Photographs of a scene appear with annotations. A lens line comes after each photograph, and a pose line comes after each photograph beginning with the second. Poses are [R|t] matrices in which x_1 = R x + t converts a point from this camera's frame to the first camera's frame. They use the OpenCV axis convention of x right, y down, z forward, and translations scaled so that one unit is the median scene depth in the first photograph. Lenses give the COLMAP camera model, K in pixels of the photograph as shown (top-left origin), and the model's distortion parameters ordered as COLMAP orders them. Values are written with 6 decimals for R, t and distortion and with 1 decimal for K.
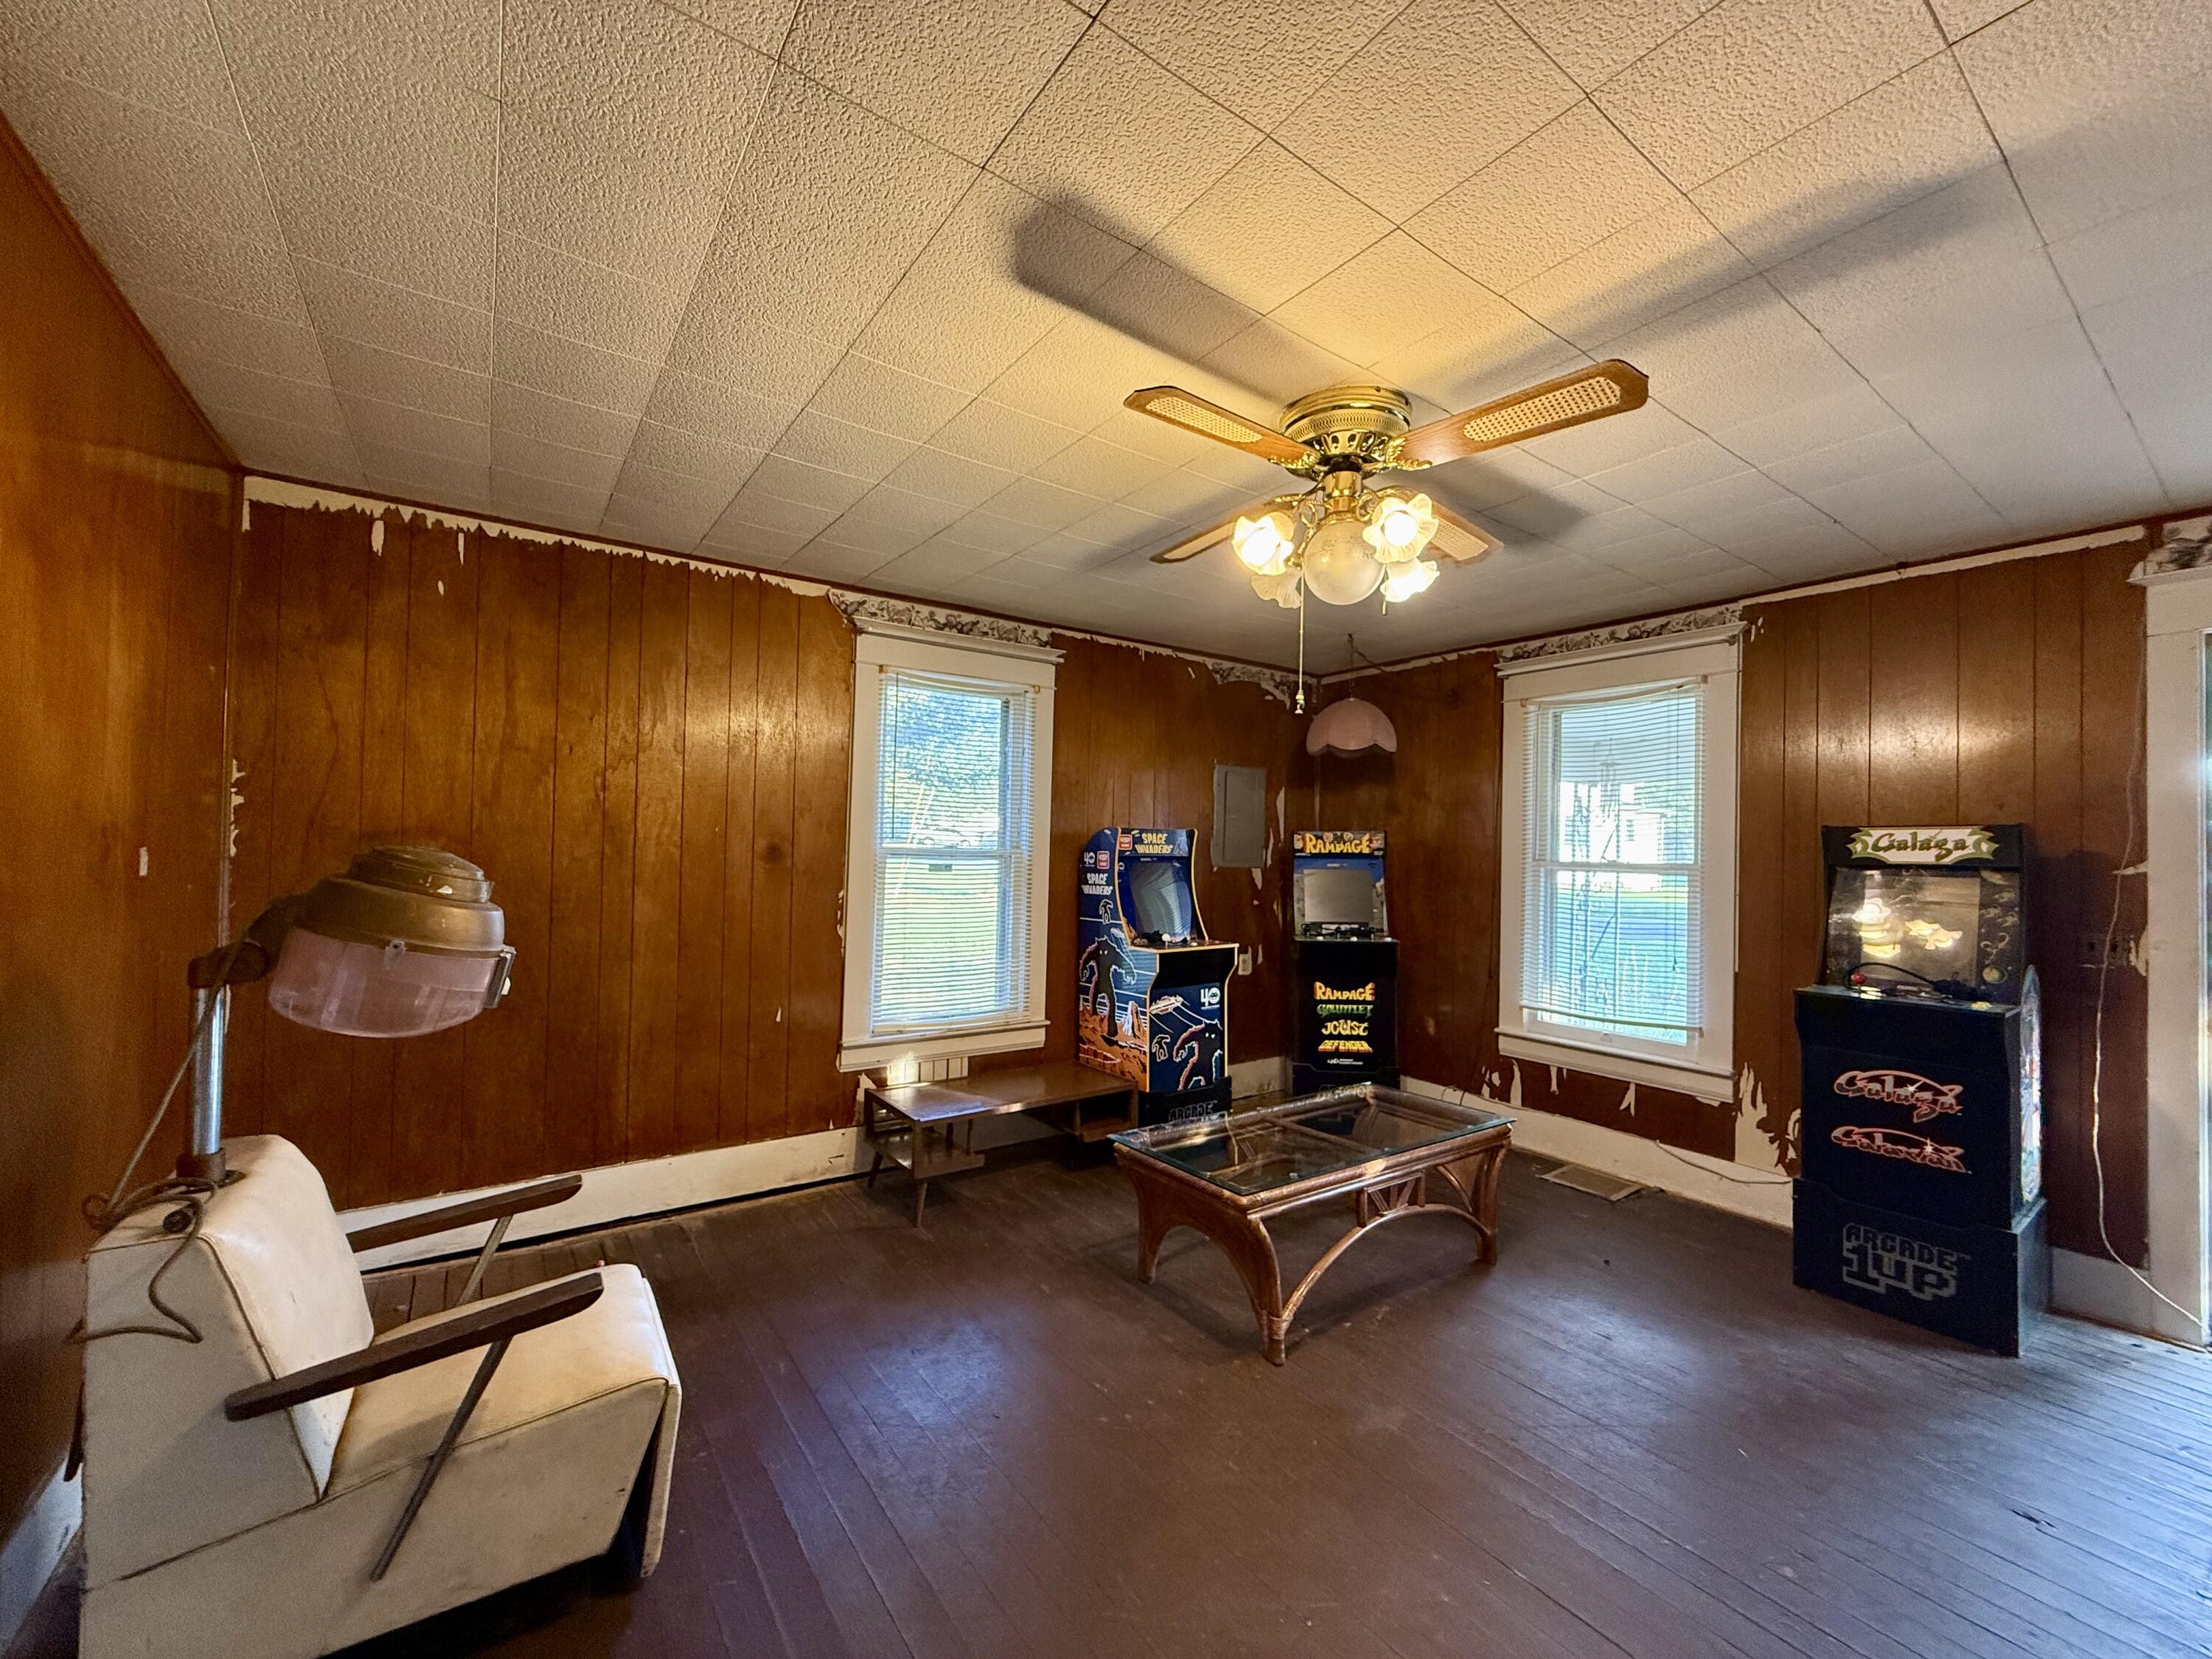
lens RADIAL K [[871.5, 0, 1106.0], [0, 871.5, 829.5], [0, 0, 1]] dist [-0.003941, -0.000251]
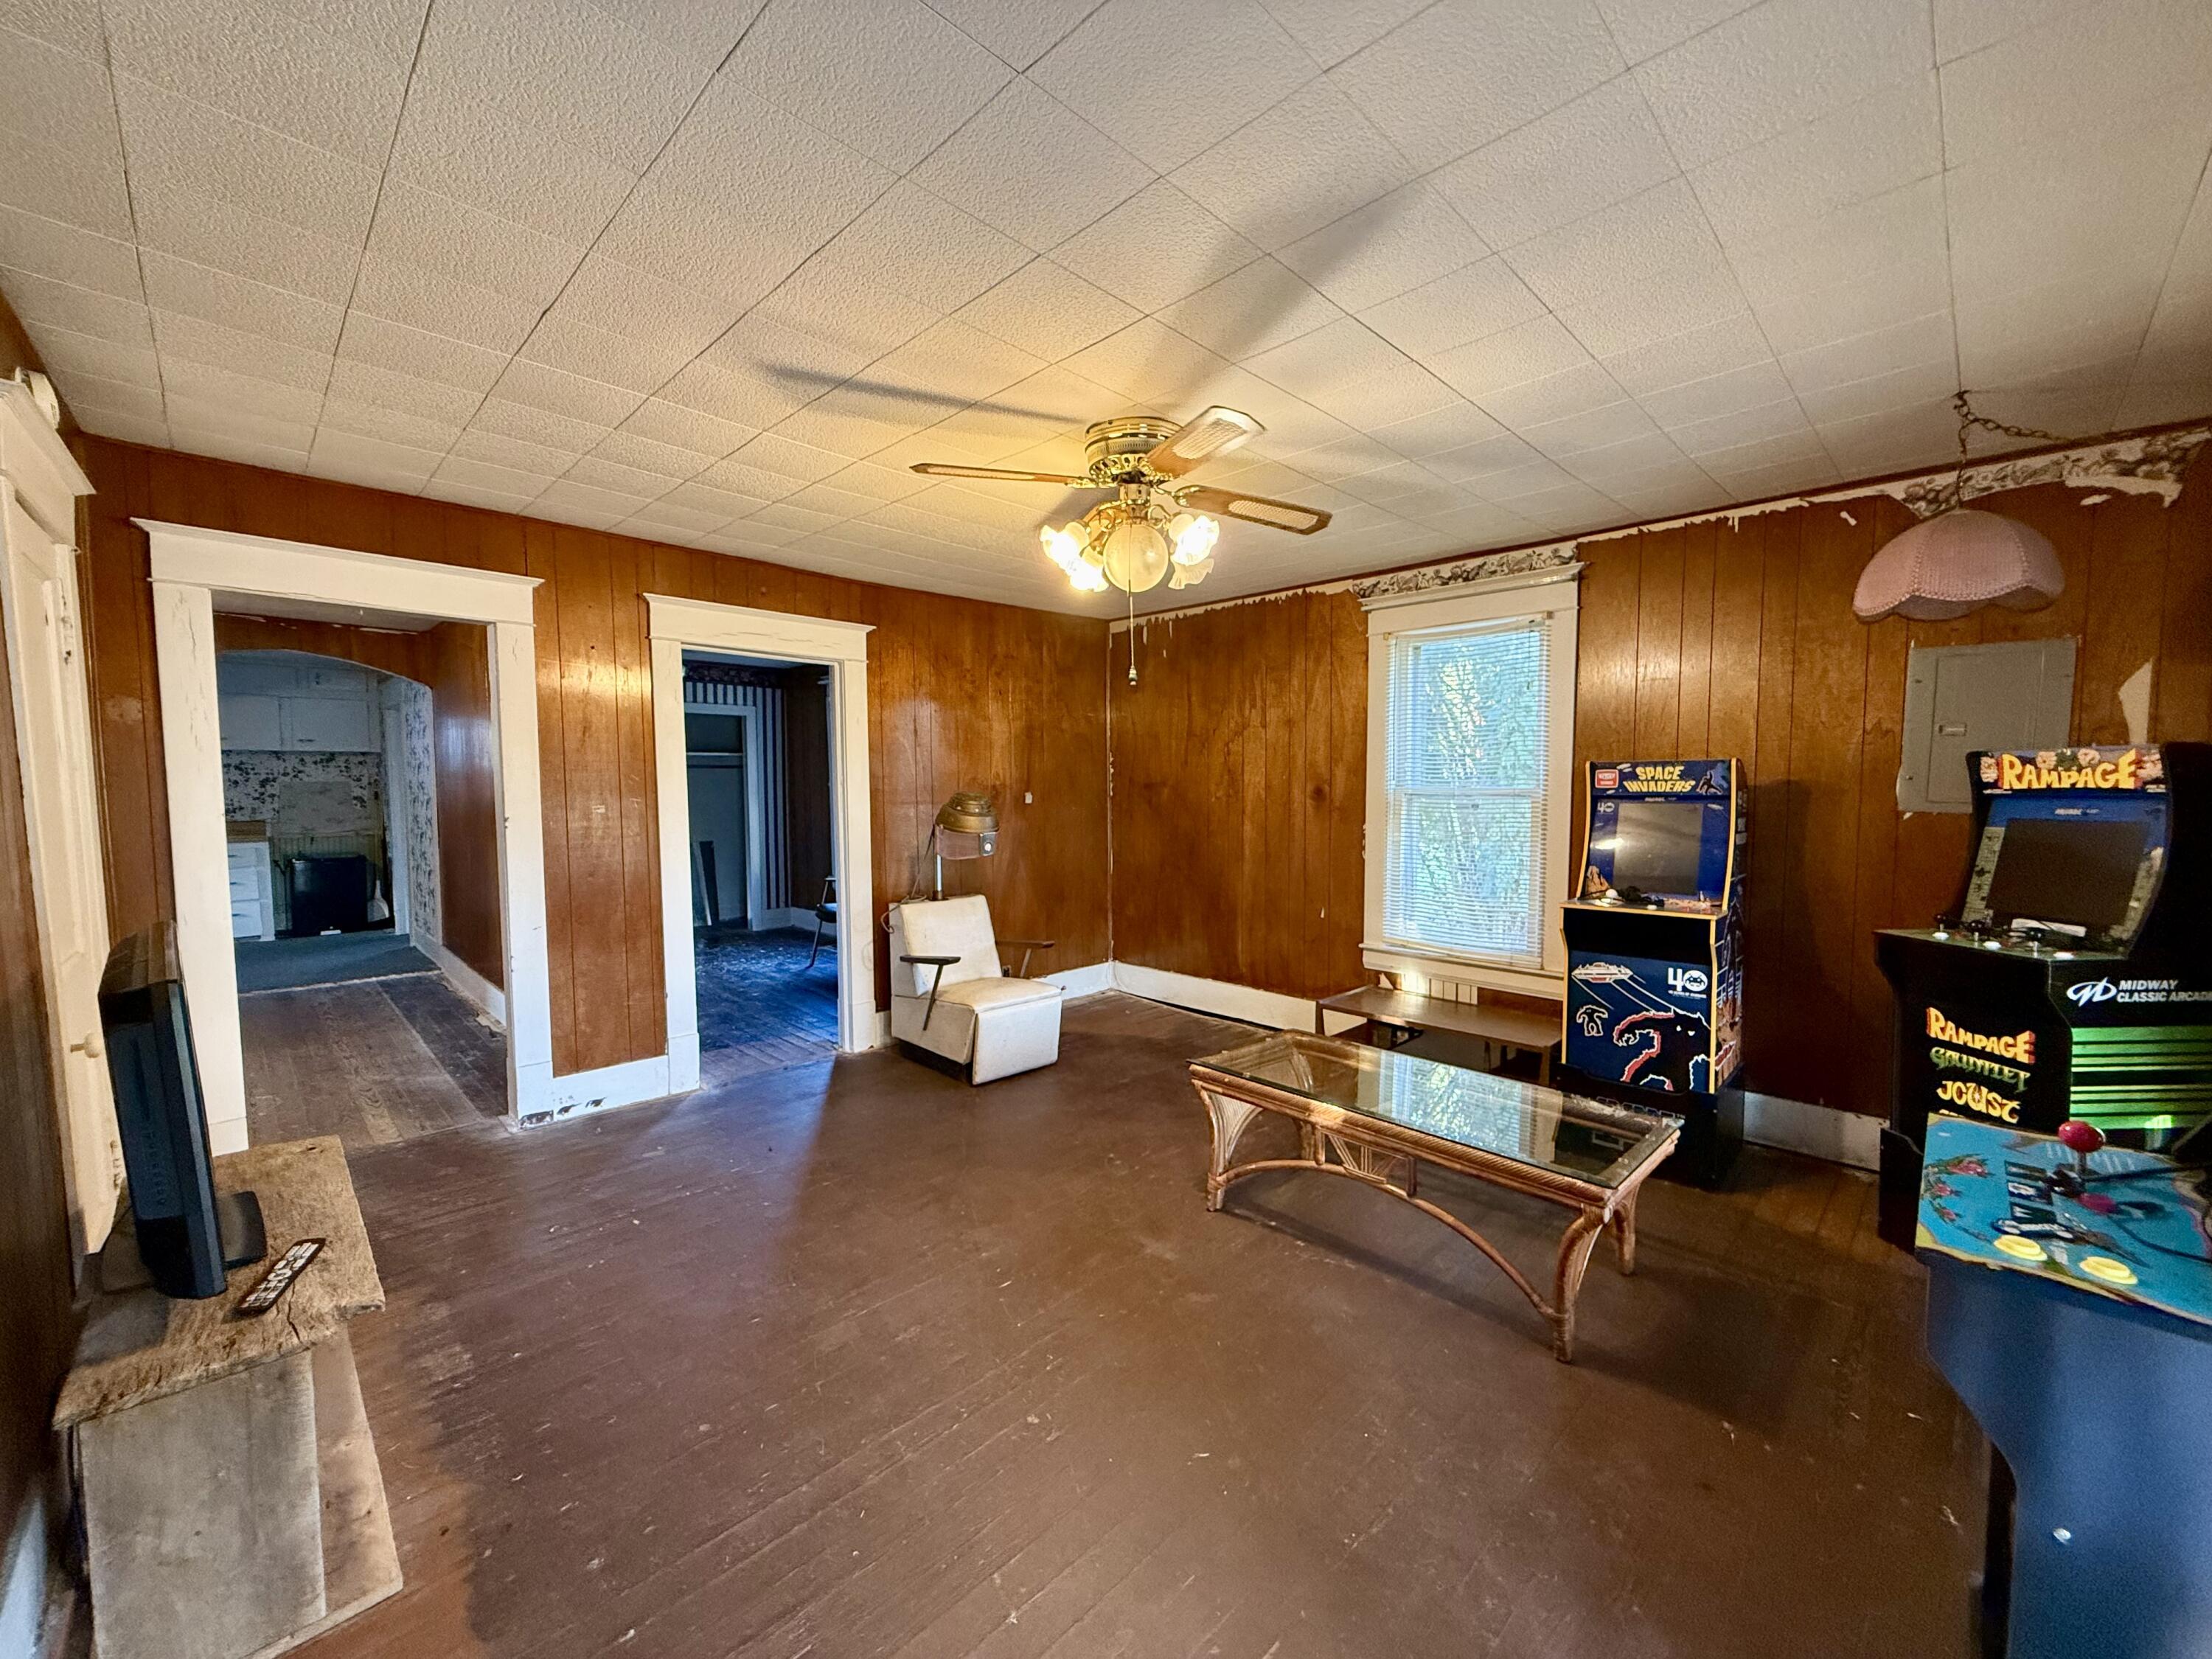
lens RADIAL K [[871.5, 0, 1106.0], [0, 871.5, 829.5], [0, 0, 1]] dist [-0.003941, -0.000251]
pose [[0.177178, 0.036092, -0.983517, 0.781436], [0.029058, 0.998700, 0.041884, 0.014610], [0.983750, -0.036000, 0.175898, 0.380995]]
